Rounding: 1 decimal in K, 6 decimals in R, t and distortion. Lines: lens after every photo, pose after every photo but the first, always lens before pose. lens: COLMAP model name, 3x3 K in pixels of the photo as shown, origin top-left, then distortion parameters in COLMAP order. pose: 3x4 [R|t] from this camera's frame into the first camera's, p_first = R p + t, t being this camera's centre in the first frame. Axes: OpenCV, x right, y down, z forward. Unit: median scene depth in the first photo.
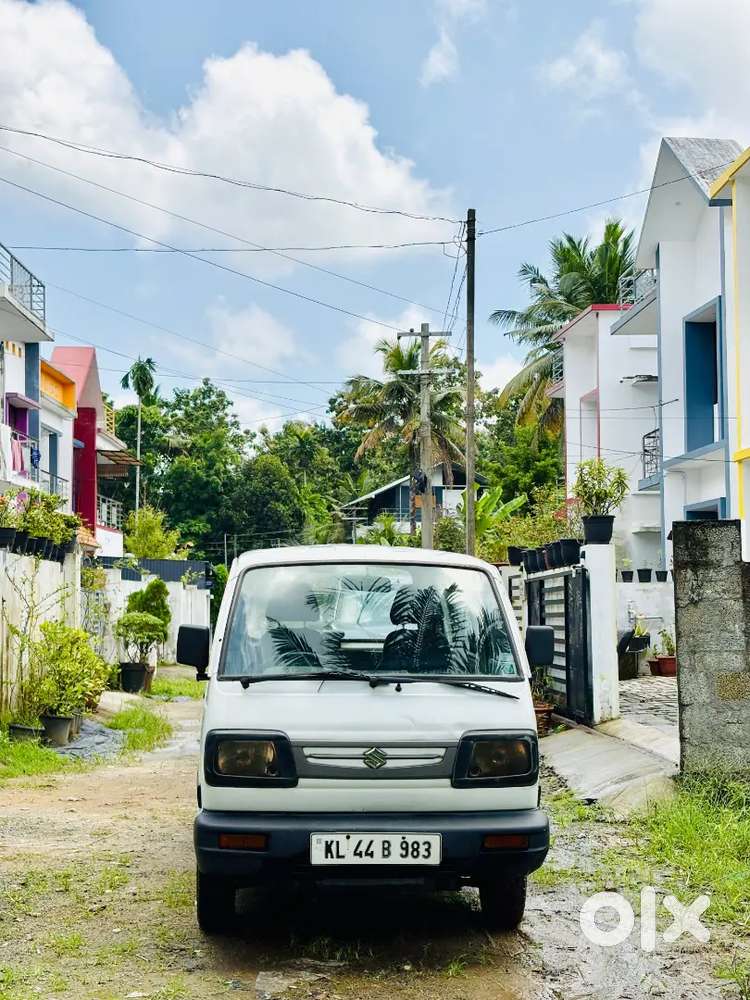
lens RADIAL K [[1474.1, 0, 370.5], [0, 1474.1, 502.3], [0, 0, 1]] dist [0.264582, -1.333022]
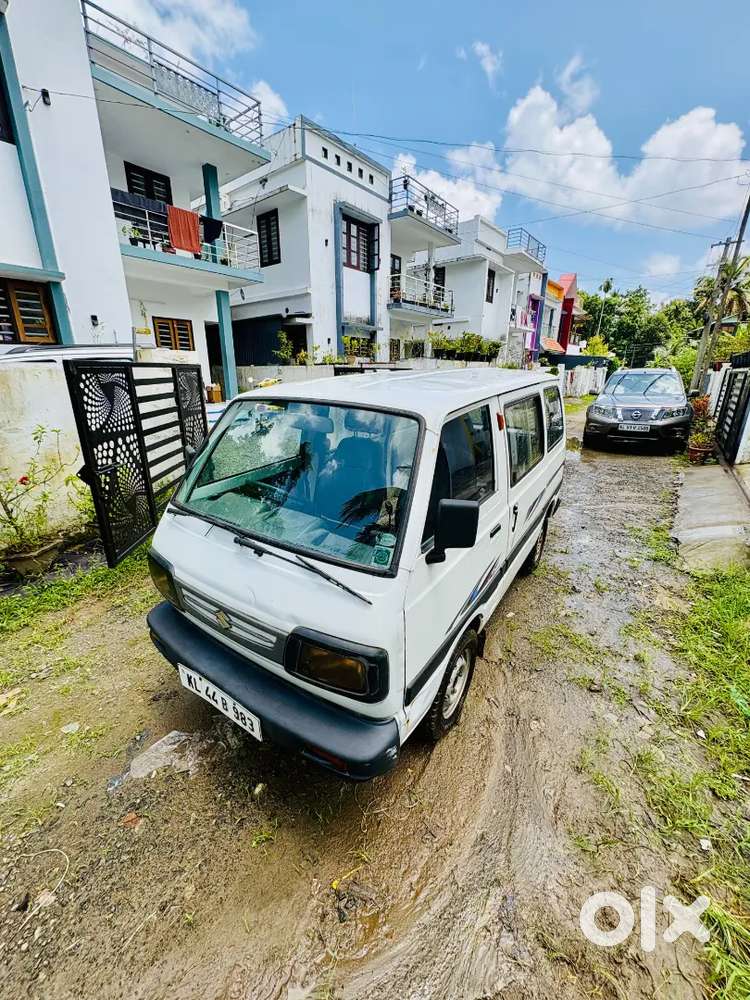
lens RADIAL K [[396.2, 0, 375.8], [0, 396.2, 499.3], [0, 0, 1]] dist [-0.000533, -0.000259]
pose [[0.790364, 0.203739, -0.577767, 0.131088], [0.030886, 0.928631, 0.369716, 0.003402], [0.611859, -0.310055, 0.727664, 0.541806]]
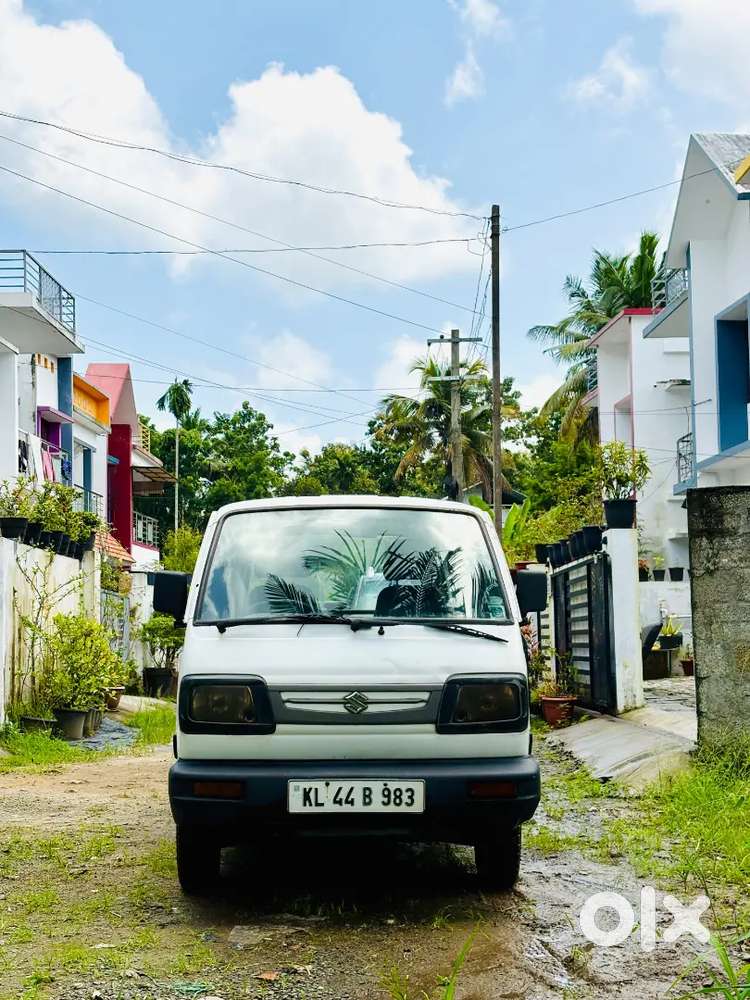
lens RADIAL K [[1474.1, 0, 370.5], [0, 1474.1, 502.3], [0, 0, 1]] dist [0.264582, -1.333022]
pose [[0.999525, -0.010839, -0.028847, 0.025116], [0.010351, 0.999802, -0.017008, 0.035917], [0.029025, 0.016701, 0.999439, 0.026033]]
